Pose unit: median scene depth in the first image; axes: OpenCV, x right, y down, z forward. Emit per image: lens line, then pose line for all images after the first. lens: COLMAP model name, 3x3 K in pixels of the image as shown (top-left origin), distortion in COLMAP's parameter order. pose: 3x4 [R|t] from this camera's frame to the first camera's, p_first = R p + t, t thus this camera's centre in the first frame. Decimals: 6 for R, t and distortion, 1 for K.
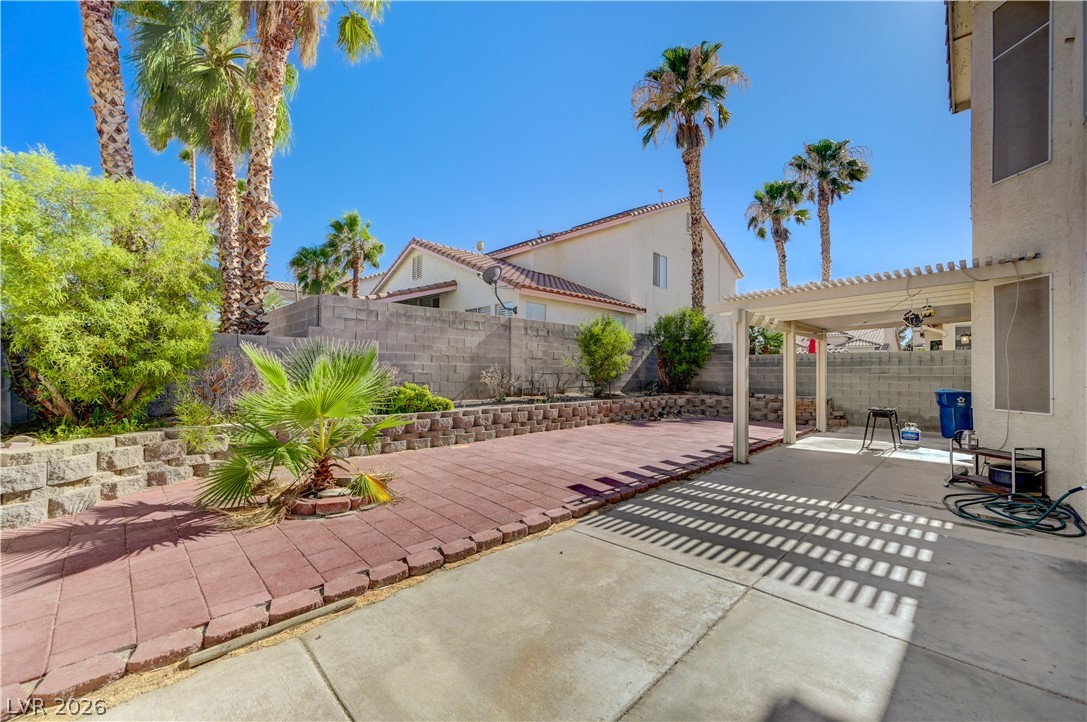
lens RADIAL K [[431.2, 0, 549.2], [0, 431.2, 376.6], [0, 0, 1]] dist [0.000210, 0.000064]
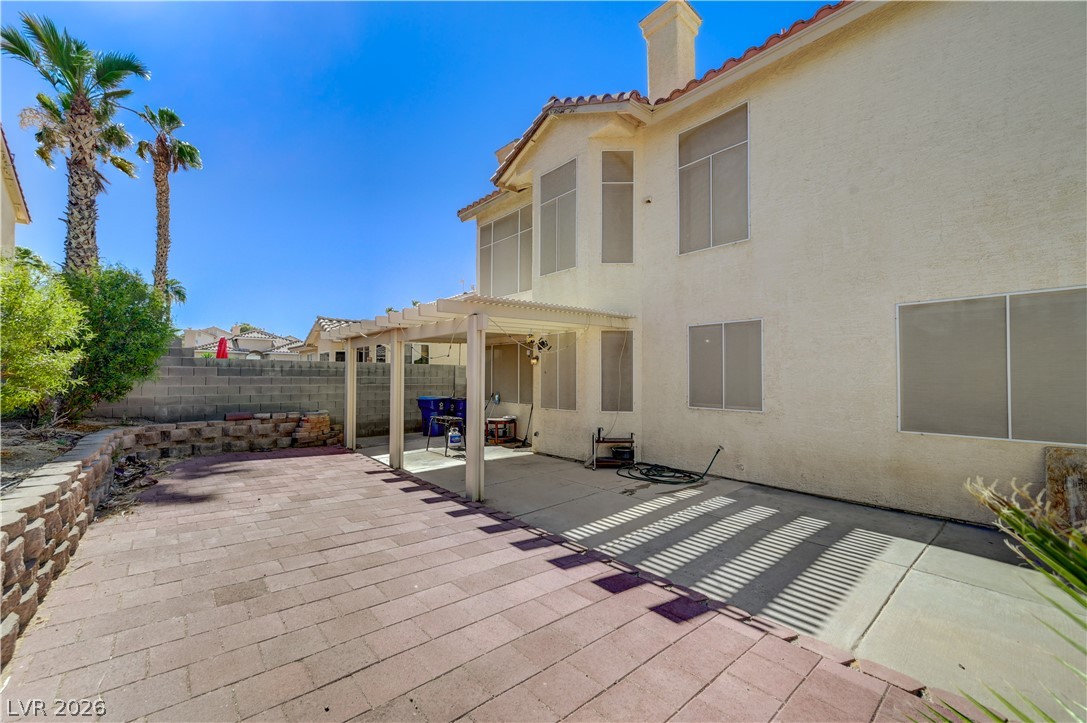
lens RADIAL K [[431.2, 0, 549.2], [0, 431.2, 377.1], [0, 0, 1]] dist [0.000210, 0.000064]
pose [[0.058065, -0.000591, 0.998313, -0.561892], [0.003637, 0.999993, 0.000381, -0.053189], [-0.998306, 0.003608, 0.058067, 1.277671]]
